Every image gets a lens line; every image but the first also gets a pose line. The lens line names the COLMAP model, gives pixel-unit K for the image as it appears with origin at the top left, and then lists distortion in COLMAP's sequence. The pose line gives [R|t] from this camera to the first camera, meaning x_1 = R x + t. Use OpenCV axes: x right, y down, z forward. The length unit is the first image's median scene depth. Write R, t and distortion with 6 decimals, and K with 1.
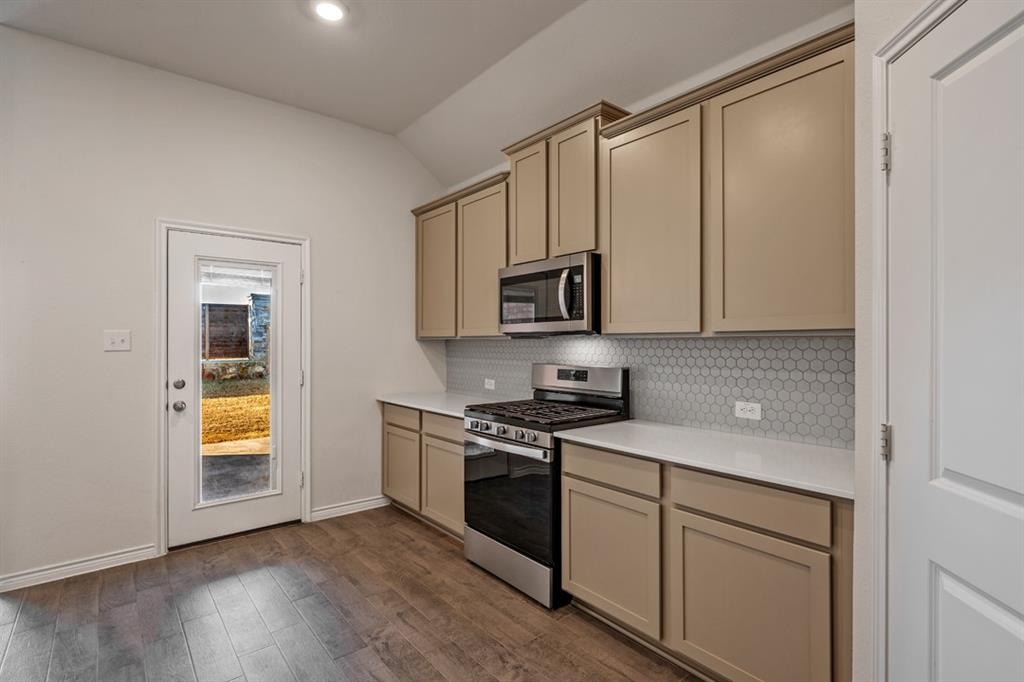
lens RADIAL K [[493.4, 0, 510.7], [0, 493.4, 340.2], [0, 0, 1]] dist [-0.007963, 0.002457]
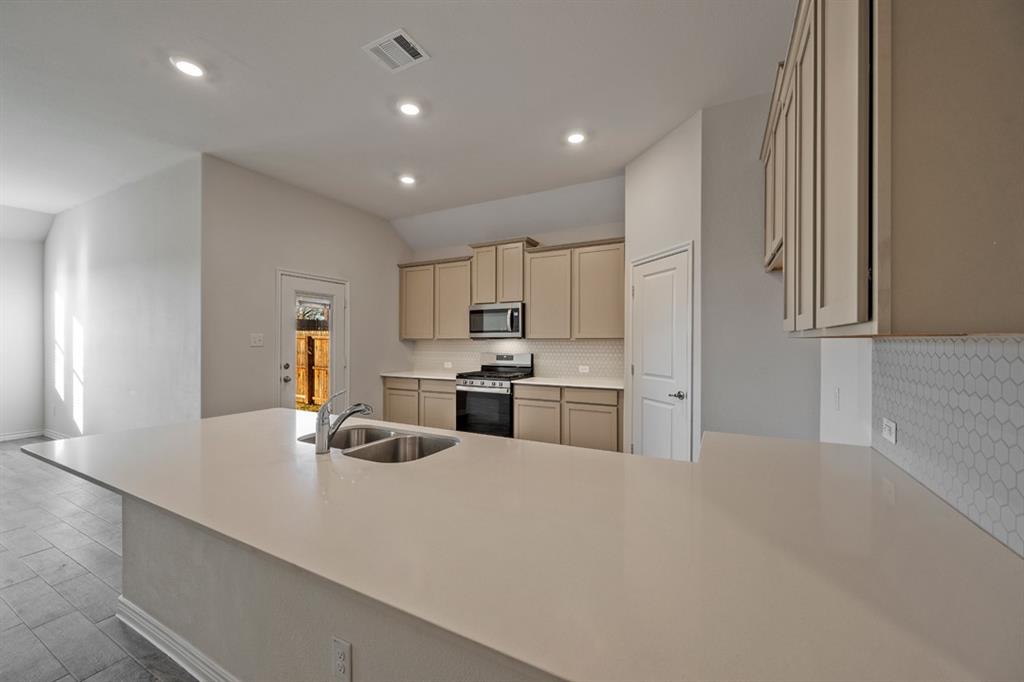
lens RADIAL K [[399.3, 0, 509.5], [0, 399.3, 343.3], [0, 0, 1]] dist [-0.000925, -0.000527]
pose [[0.924893, 0.001556, 0.380223, -0.498059], [-0.004002, 0.999976, 0.005641, -0.000476], [-0.380205, -0.006738, 0.924878, -0.575518]]
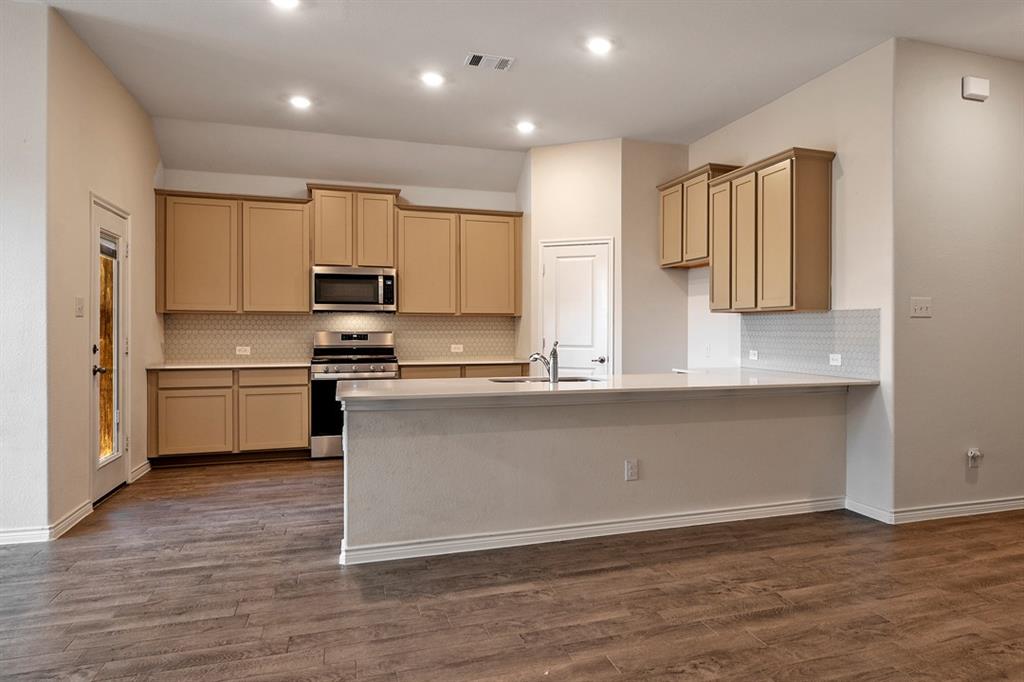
lens RADIAL K [[714.2, 0, 626.1], [0, 714.2, 336.8], [0, 0, 1]] dist [0.003649, -0.006109]
pose [[0.304349, -0.005072, 0.952547, -1.822502], [-0.005438, 0.999960, 0.007062, 0.047105], [-0.952545, -0.007329, 0.304310, -0.558328]]
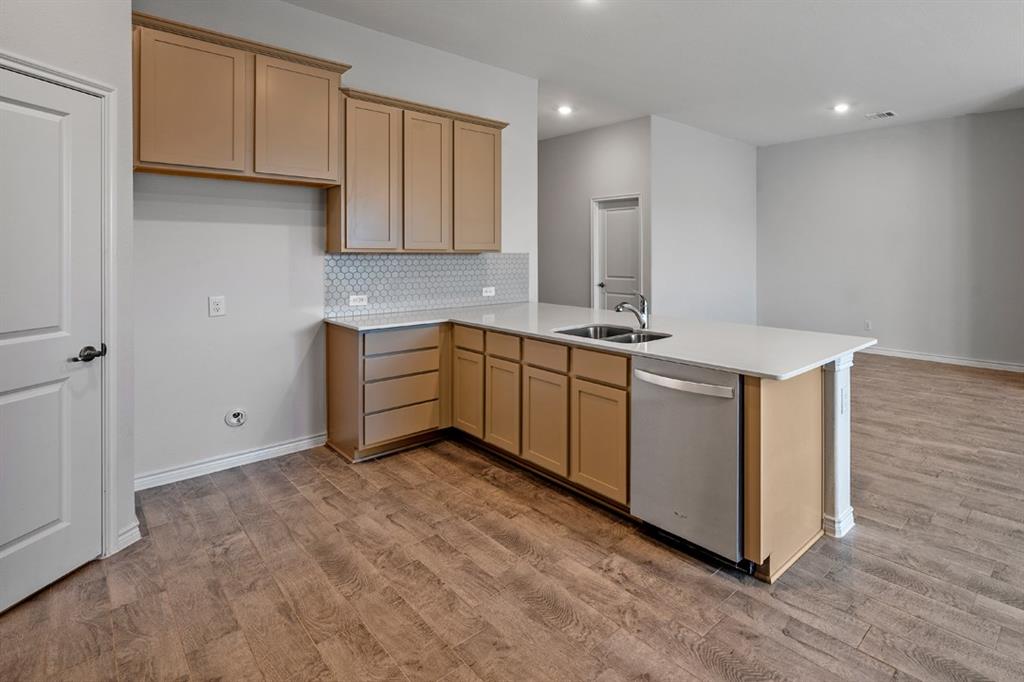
lens RADIAL K [[517.7, 0, 650.9], [0, 517.7, 251.2], [0, 0, 1]] dist [-0.006615, 0.001673]
pose [[-0.986832, 0.001428, -0.161740, -0.368133], [0.001985, 0.999993, -0.003283, -0.003729], [0.161734, -0.003561, -0.986828, 1.035866]]
